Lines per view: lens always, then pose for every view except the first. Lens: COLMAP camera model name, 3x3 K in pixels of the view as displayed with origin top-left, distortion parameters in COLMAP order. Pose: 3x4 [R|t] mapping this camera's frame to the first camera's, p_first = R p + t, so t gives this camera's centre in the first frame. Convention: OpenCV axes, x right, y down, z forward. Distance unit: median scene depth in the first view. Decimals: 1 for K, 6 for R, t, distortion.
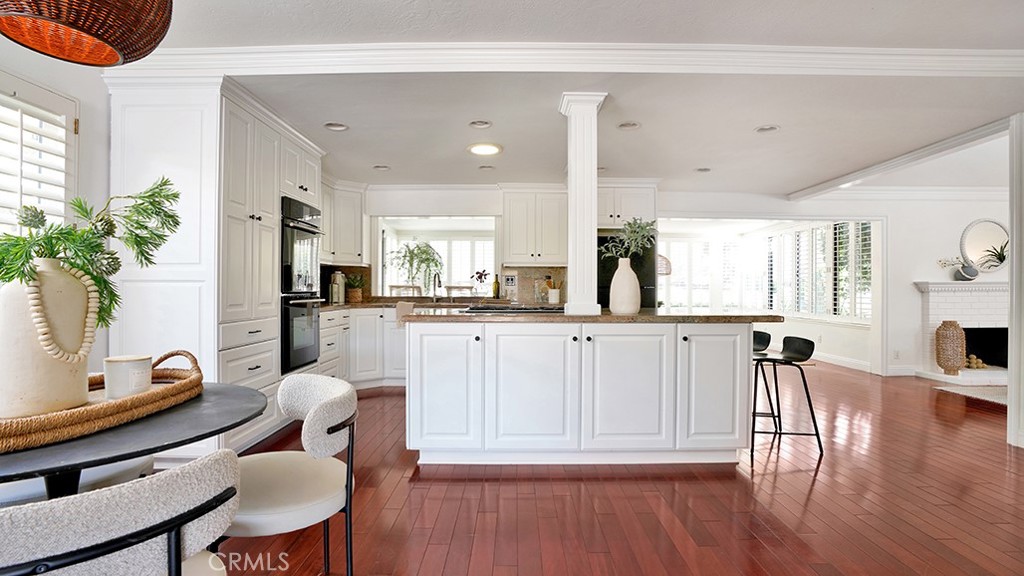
lens RADIAL K [[483.4, 0, 509.9], [0, 483.4, 288.7], [0, 0, 1]] dist [-0.020388, 0.000941]
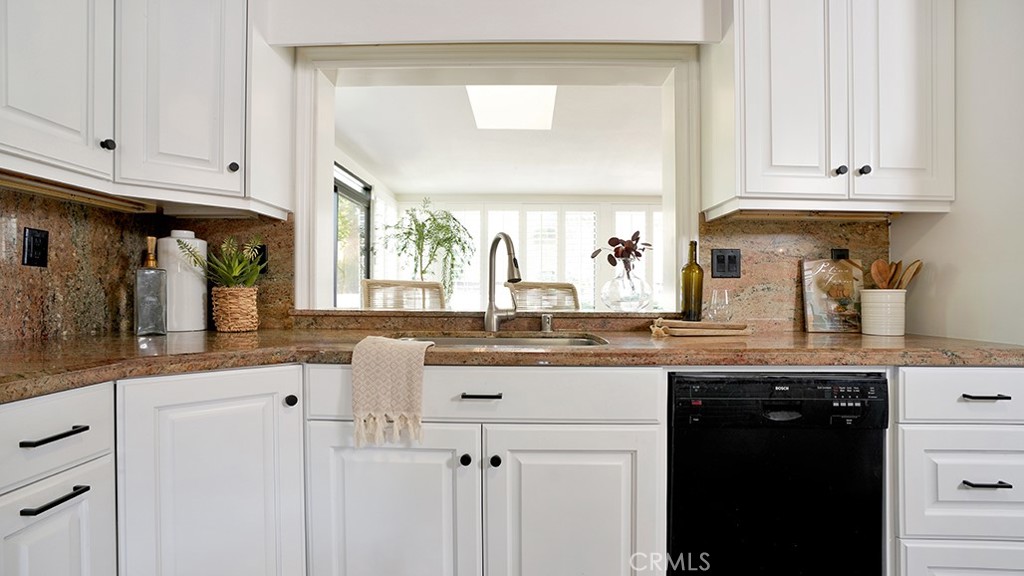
lens RADIAL K [[483.4, 0, 511.0], [0, 483.4, 292.4], [0, 0, 1]] dist [-0.020388, 0.000941]
pose [[0.999852, 0.000473, -0.017176, -0.087227], [-0.000469, 1.000000, 0.000247, 0.002050], [0.017176, -0.000239, 0.999852, 0.432793]]
